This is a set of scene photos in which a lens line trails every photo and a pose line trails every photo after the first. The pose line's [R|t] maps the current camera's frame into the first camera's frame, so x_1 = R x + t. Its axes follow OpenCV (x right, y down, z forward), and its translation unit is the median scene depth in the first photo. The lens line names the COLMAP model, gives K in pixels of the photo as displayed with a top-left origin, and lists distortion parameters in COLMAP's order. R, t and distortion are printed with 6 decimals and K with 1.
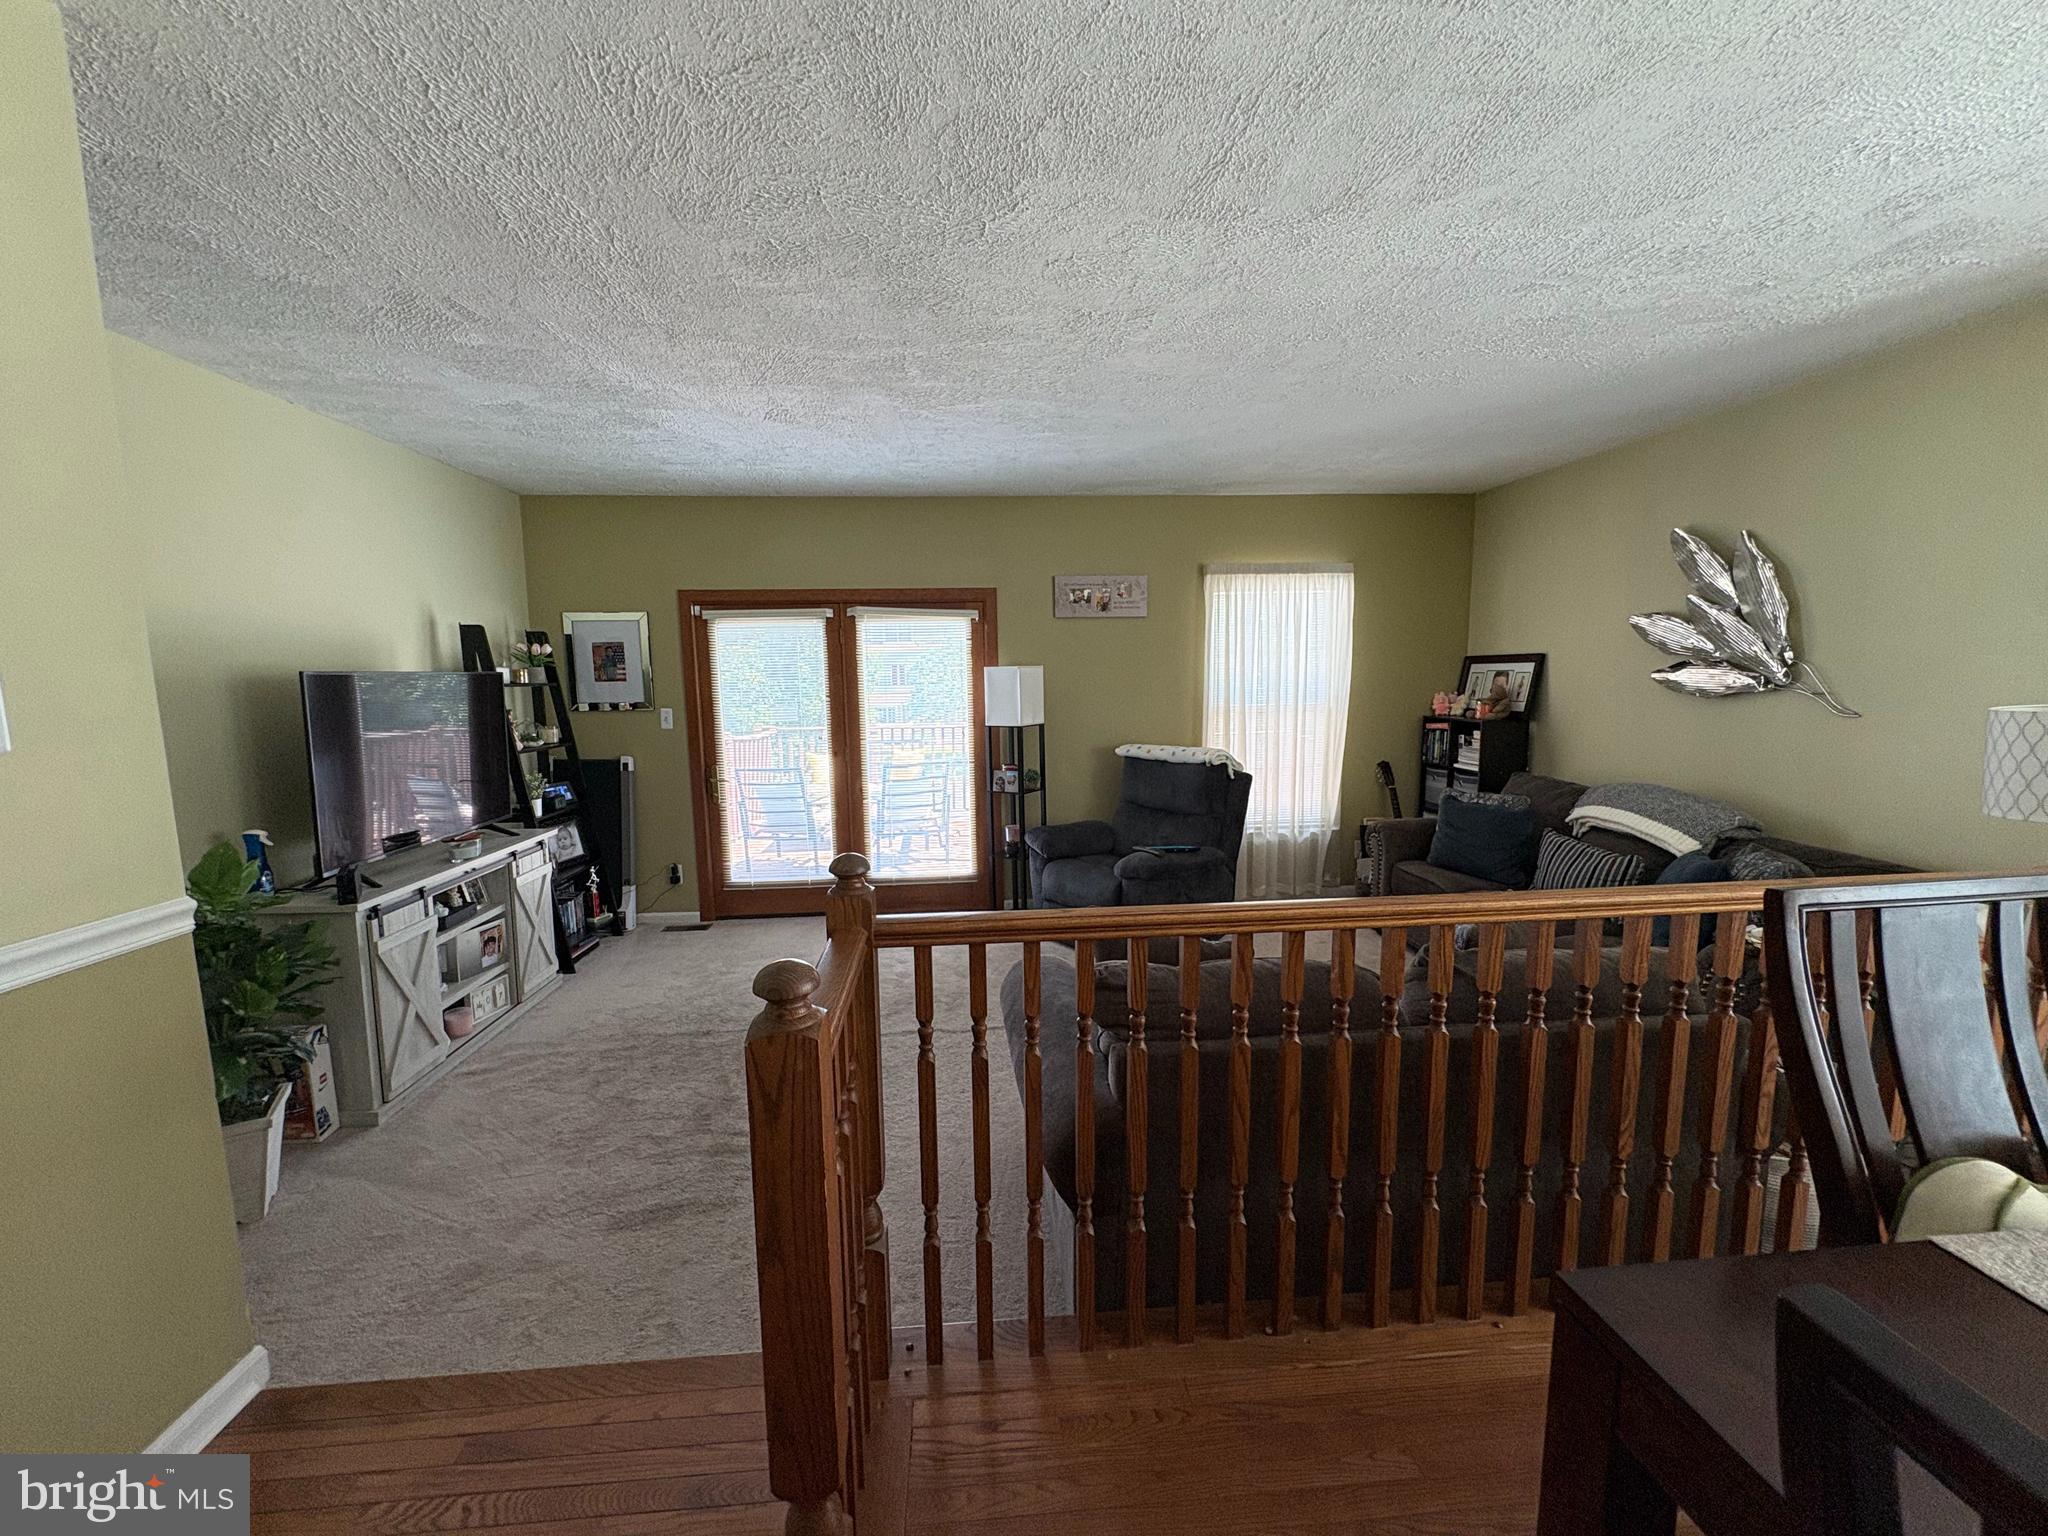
lens RADIAL K [[814.0, 0, 1022.6], [0, 814.0, 766.0], [0, 0, 1]] dist [0.001784, -0.000154]
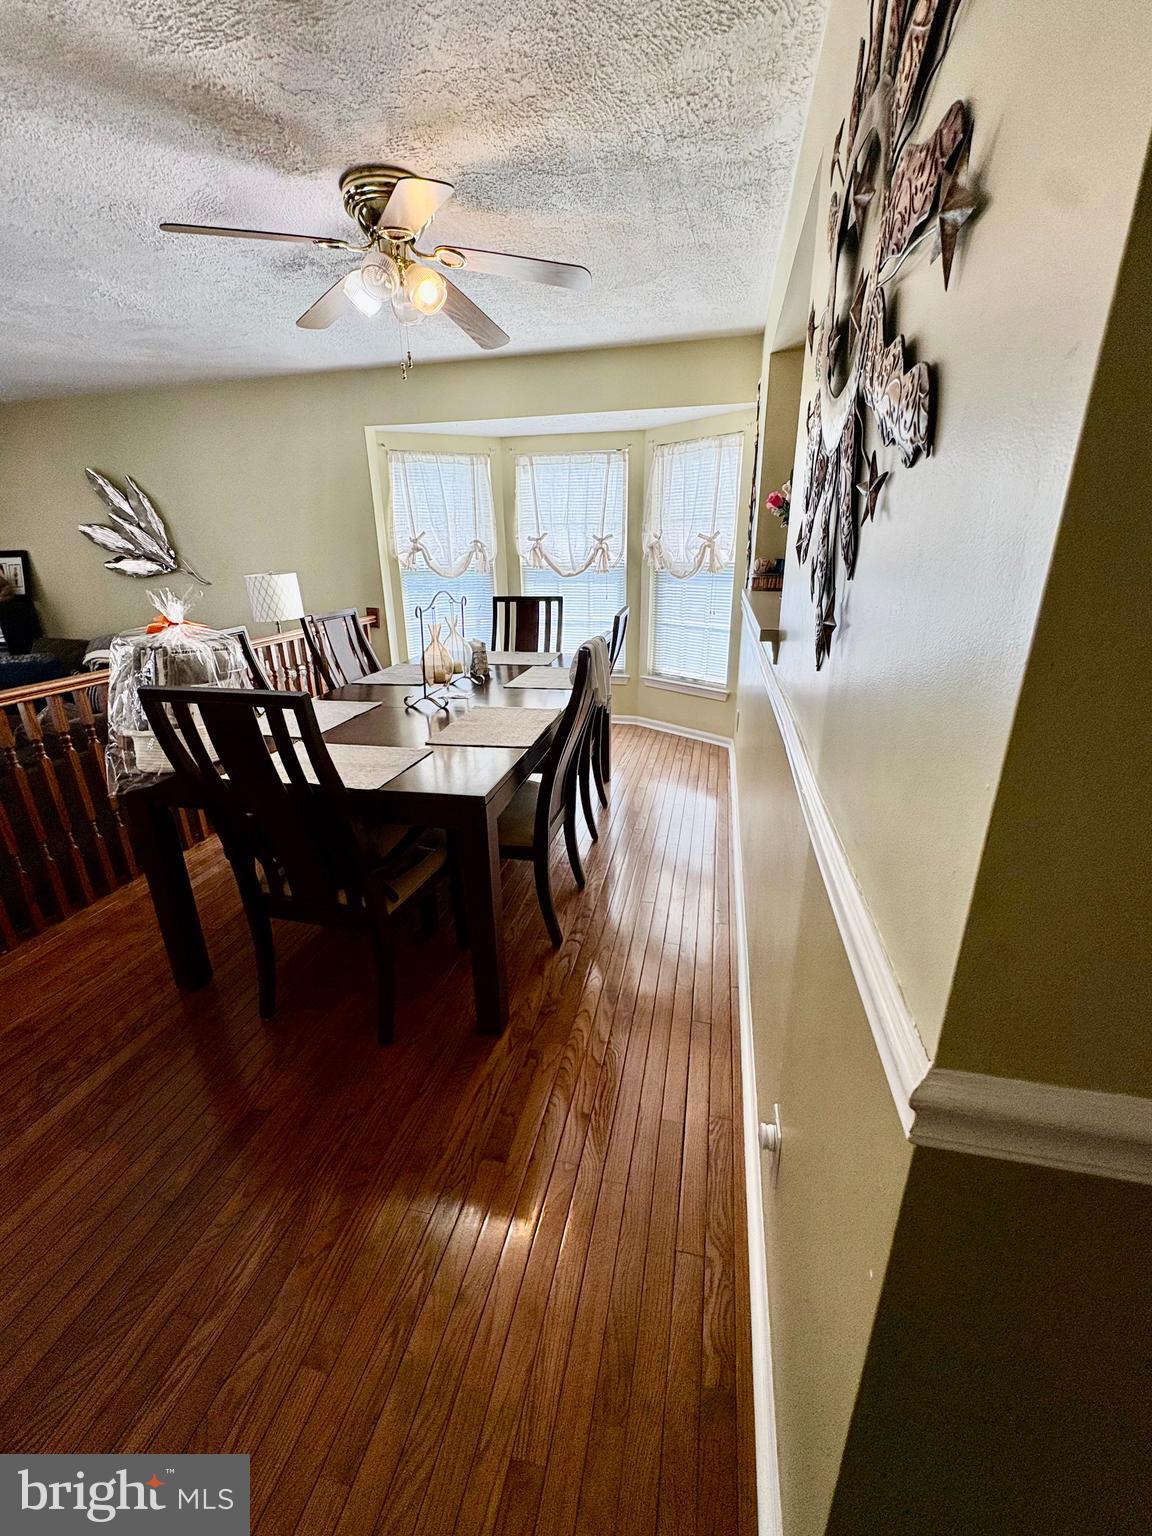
lens RADIAL K [[610.5, 0, 573.8], [0, 610.5, 766.2], [0, 0, 1]] dist [0.001784, -0.000154]
pose [[0.296675, -0.315302, 0.901426, -0.185135], [0.126077, 0.948592, 0.290305, 0.035249], [-0.946620, 0.027523, 0.321176, -0.281916]]
